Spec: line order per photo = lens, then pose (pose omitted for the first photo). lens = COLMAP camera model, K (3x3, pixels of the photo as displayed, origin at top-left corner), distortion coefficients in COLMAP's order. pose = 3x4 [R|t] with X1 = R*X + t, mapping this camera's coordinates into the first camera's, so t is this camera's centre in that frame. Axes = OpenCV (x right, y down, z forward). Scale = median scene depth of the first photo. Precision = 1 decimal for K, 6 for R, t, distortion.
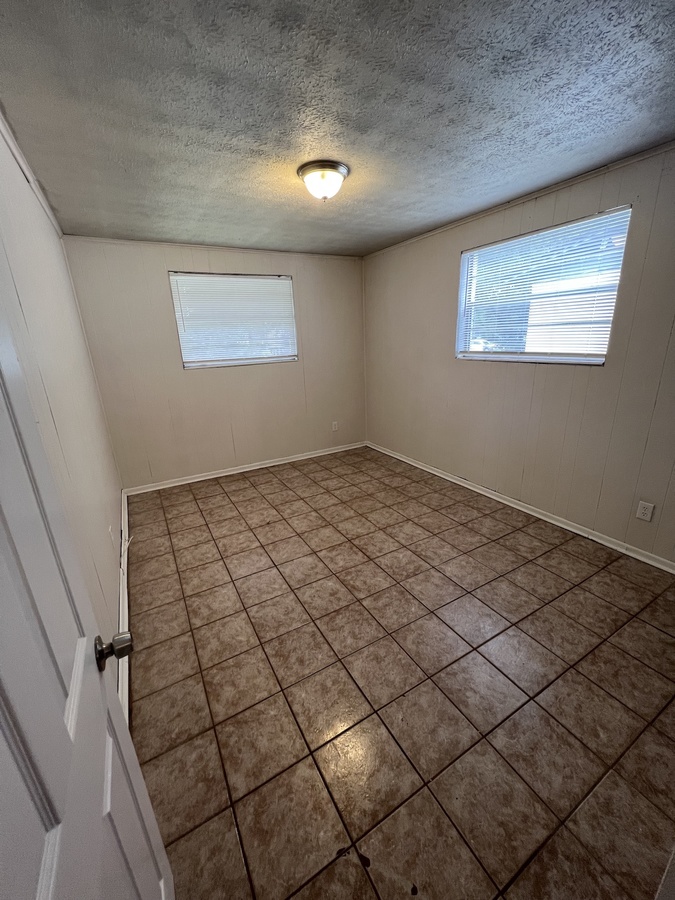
lens RADIAL K [[358.3, 0, 337.5], [0, 358.3, 450.0], [0, 0, 1]] dist [0.001130, 0.000149]
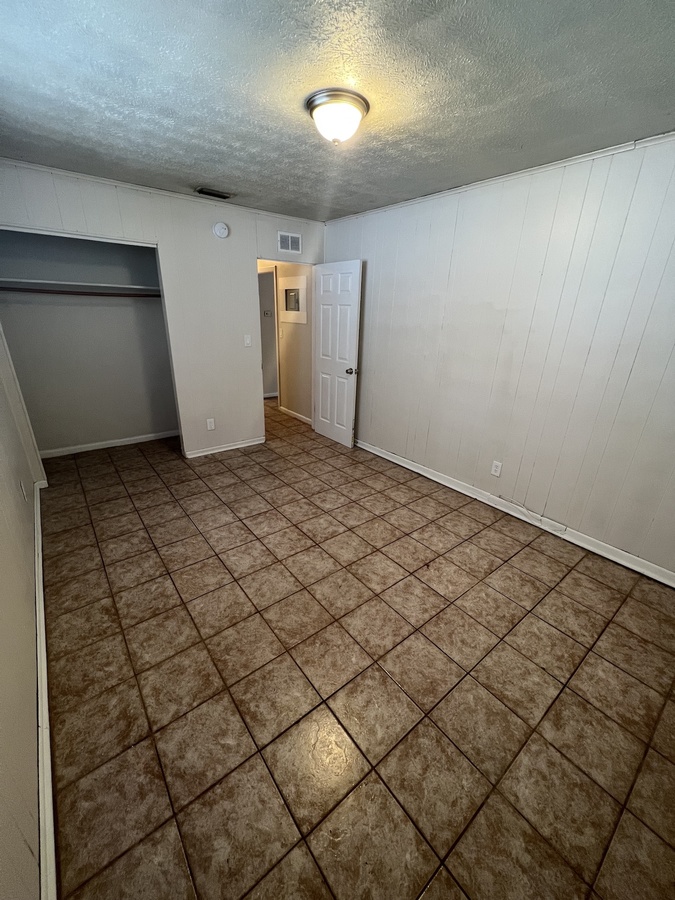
lens RADIAL K [[358.3, 0, 337.5], [0, 358.3, 450.0], [0, 0, 1]] dist [0.001130, 0.000149]
pose [[-0.988485, 0.064250, -0.137004, 0.090027], [-0.037549, 0.772919, 0.633393, -0.500093], [0.146588, 0.631243, -0.761606, 1.531720]]
